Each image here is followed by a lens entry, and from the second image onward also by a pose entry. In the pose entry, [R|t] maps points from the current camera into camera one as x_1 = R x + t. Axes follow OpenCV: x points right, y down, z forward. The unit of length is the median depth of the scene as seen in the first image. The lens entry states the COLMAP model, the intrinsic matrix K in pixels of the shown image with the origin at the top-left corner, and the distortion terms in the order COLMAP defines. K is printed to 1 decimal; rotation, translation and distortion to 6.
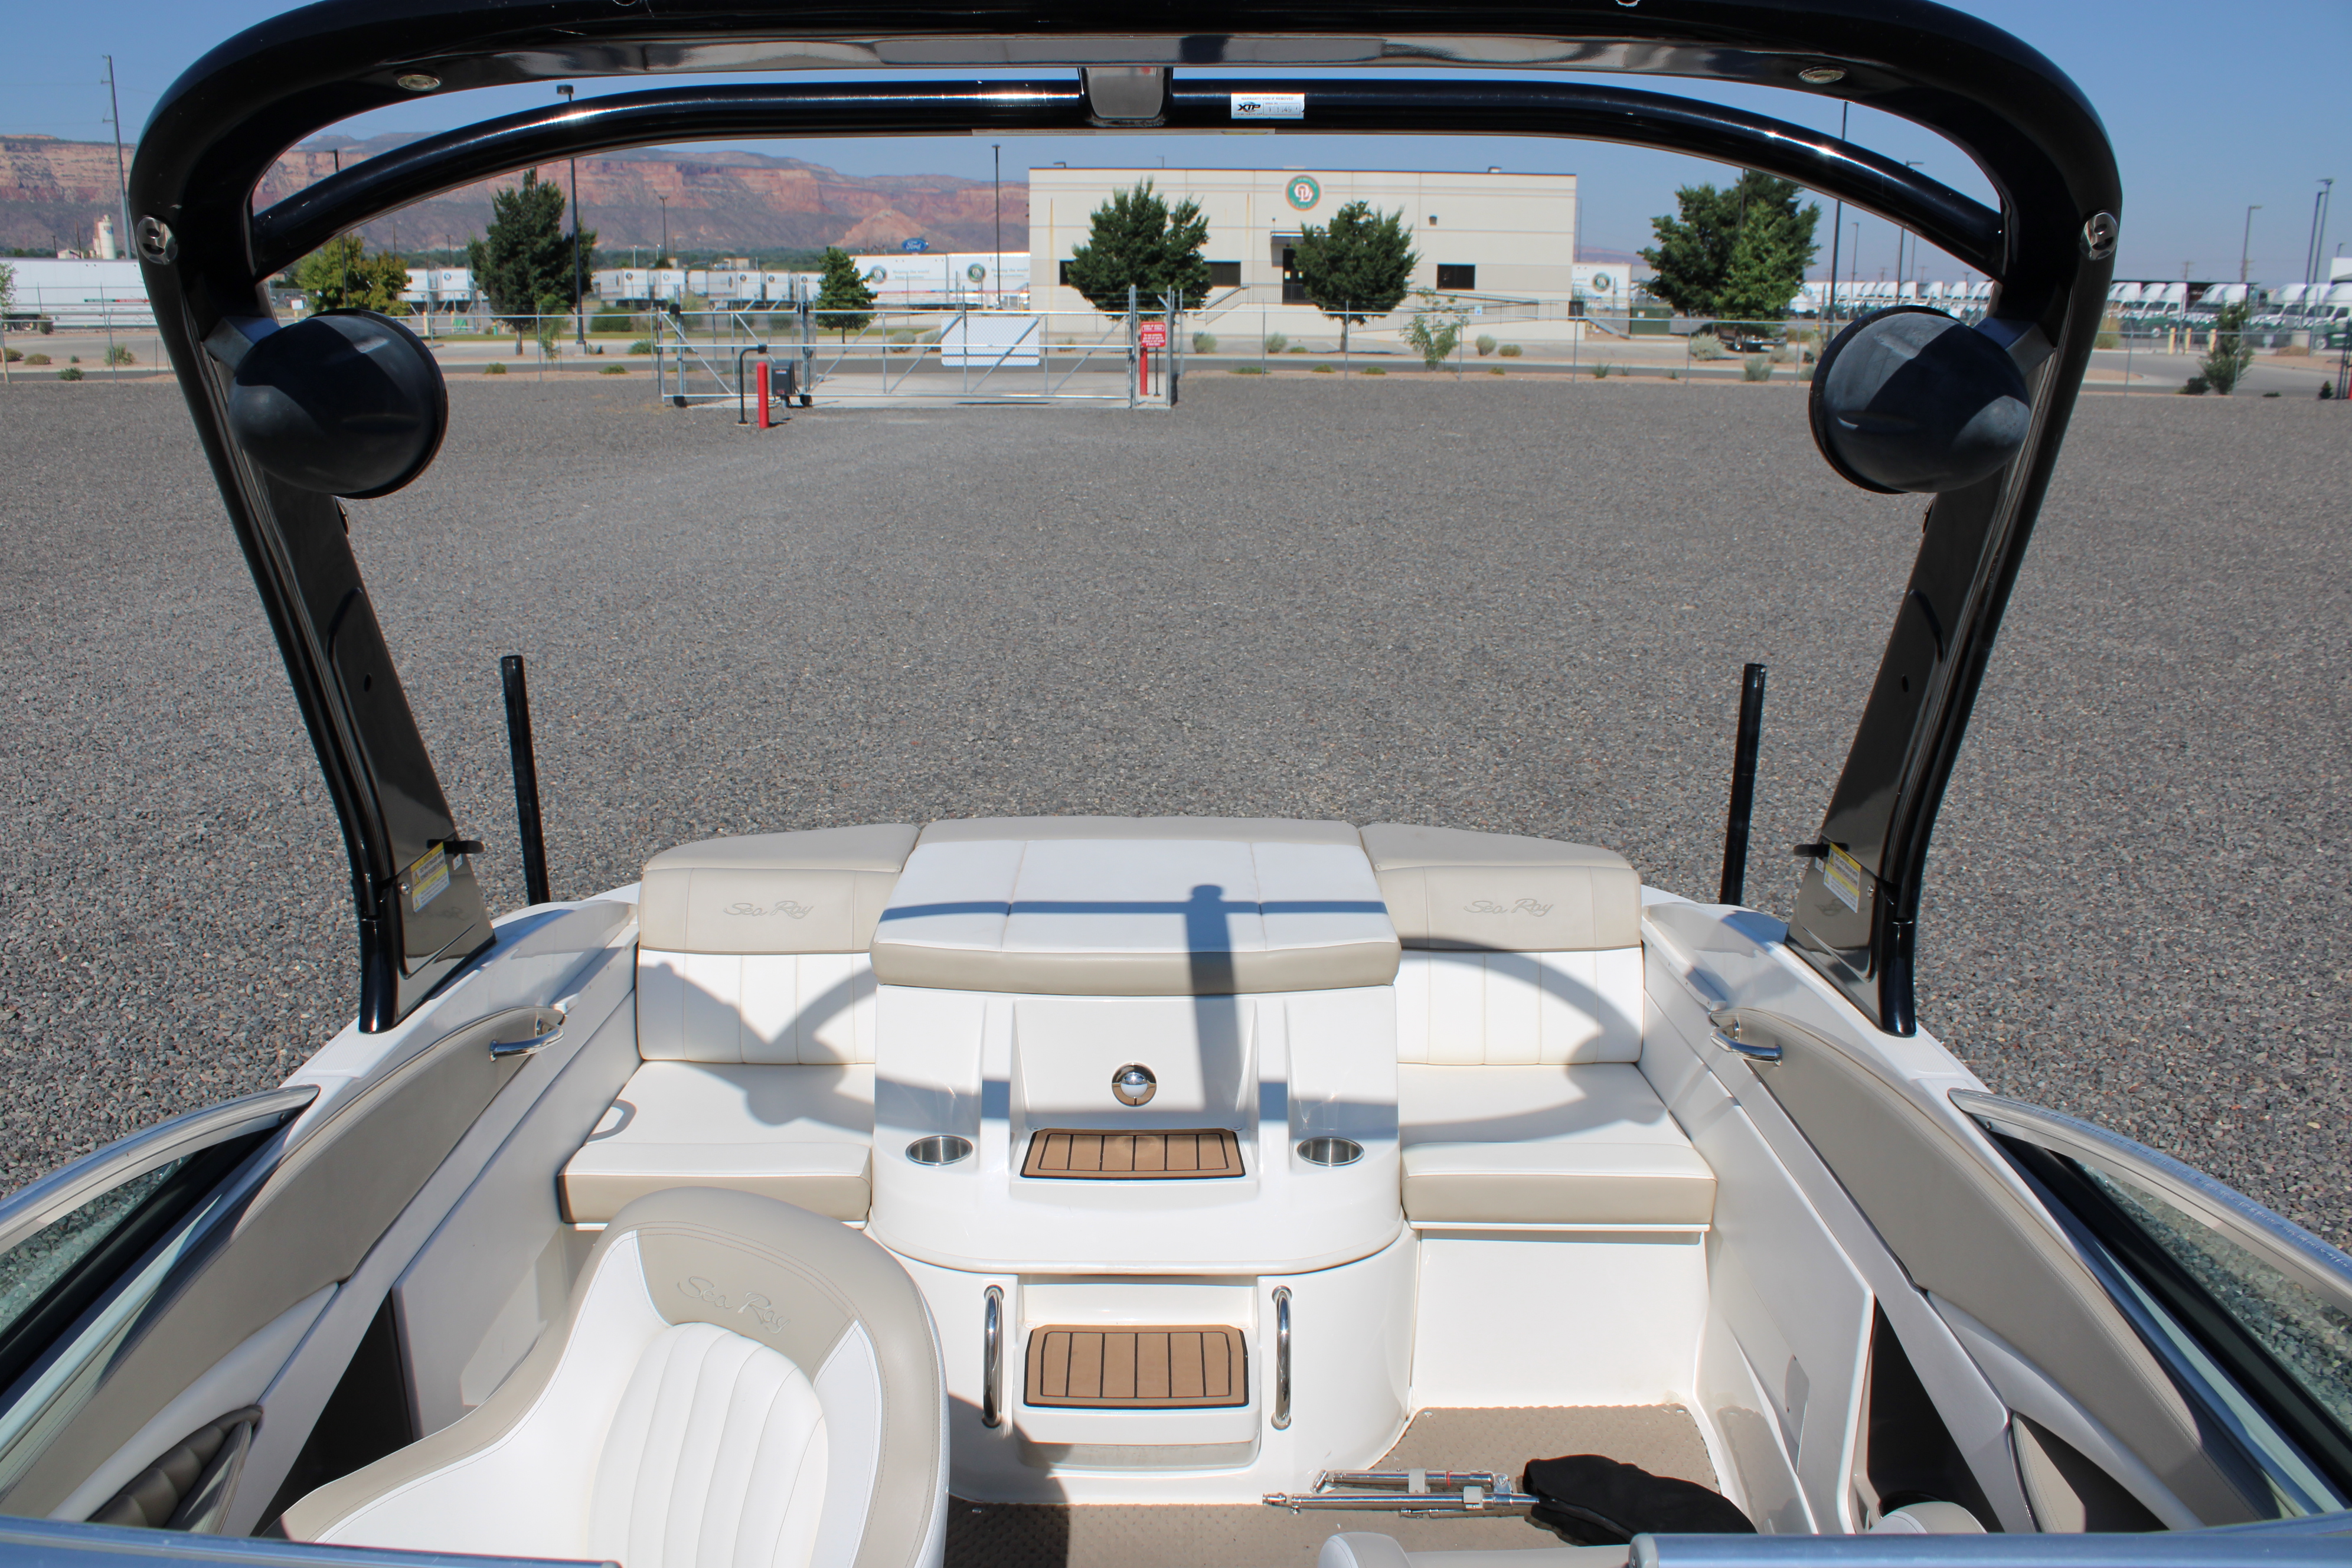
lens RADIAL K [[2016.3, 0, 1176.0], [0, 2016.3, 784.0], [0, 0, 1]] dist [-0.179650, 0.168604]
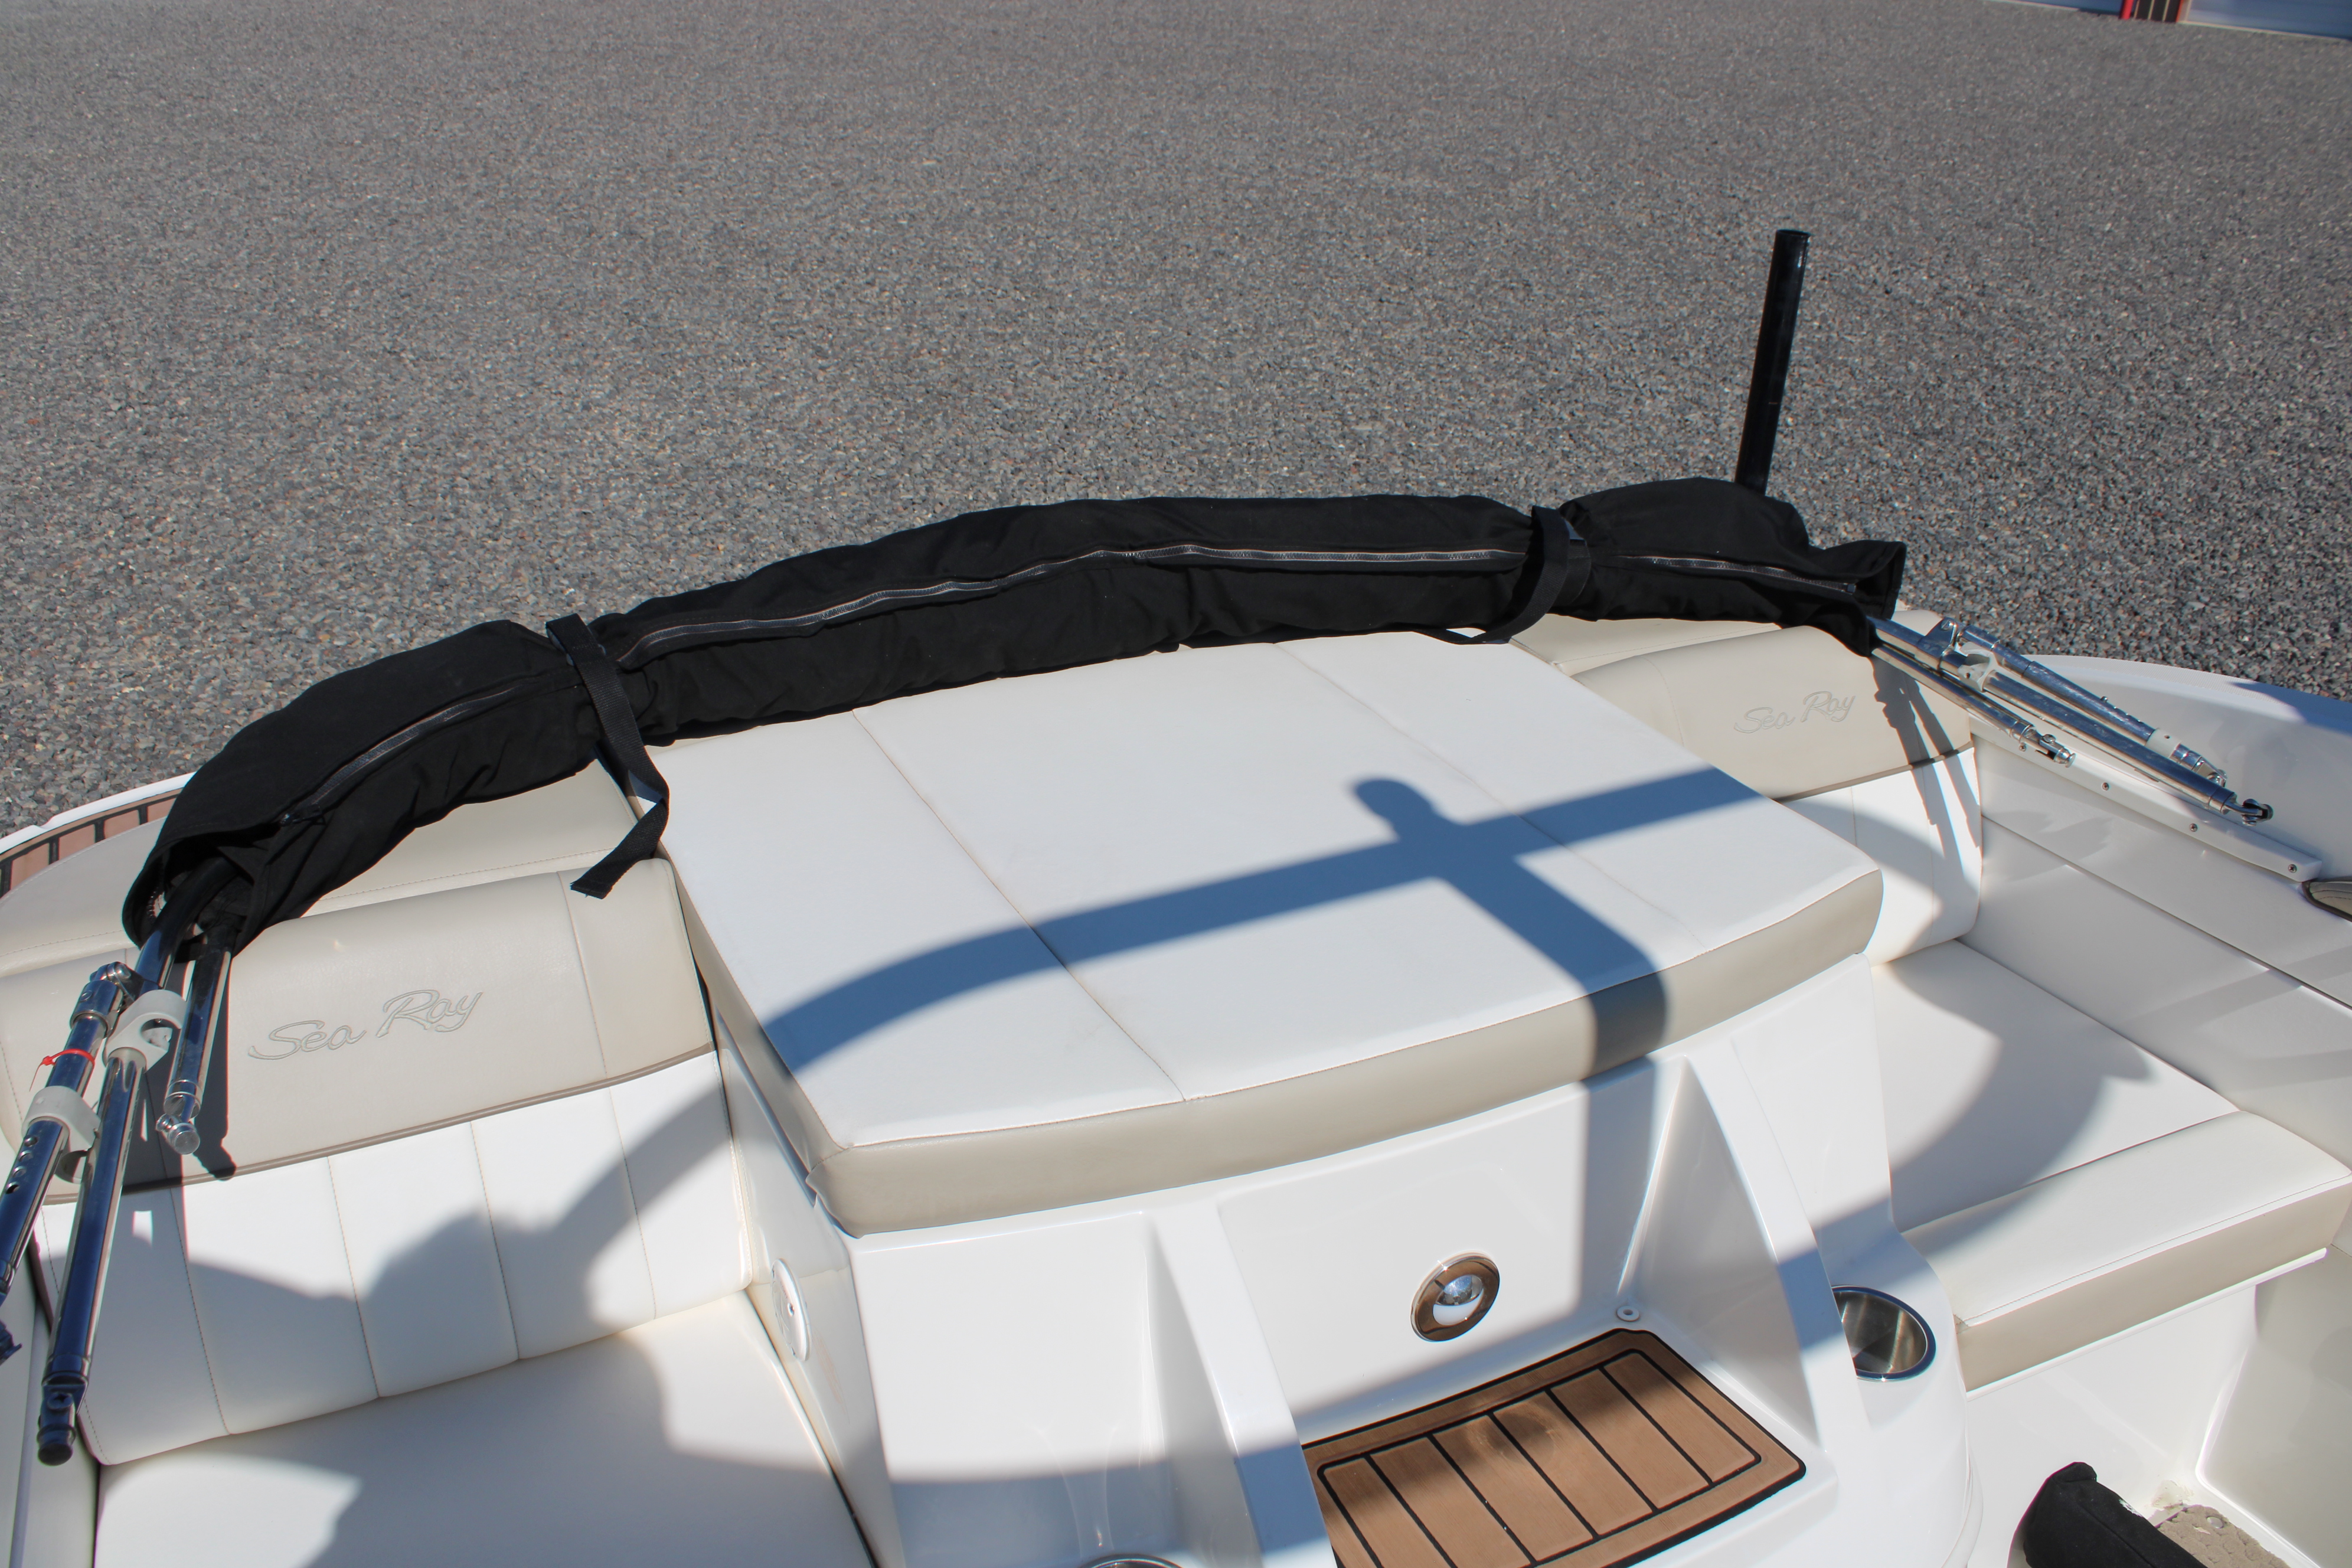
lens RADIAL K [[2016.3, 0, 1176.0], [0, 2016.3, 784.0], [0, 0, 1]] dist [-0.179650, 0.168604]
pose [[0.896864, -0.171561, 0.407679, -0.060487], [0.081926, 0.970197, 0.228050, -0.016459], [-0.434653, -0.171130, 0.884190, 0.172902]]
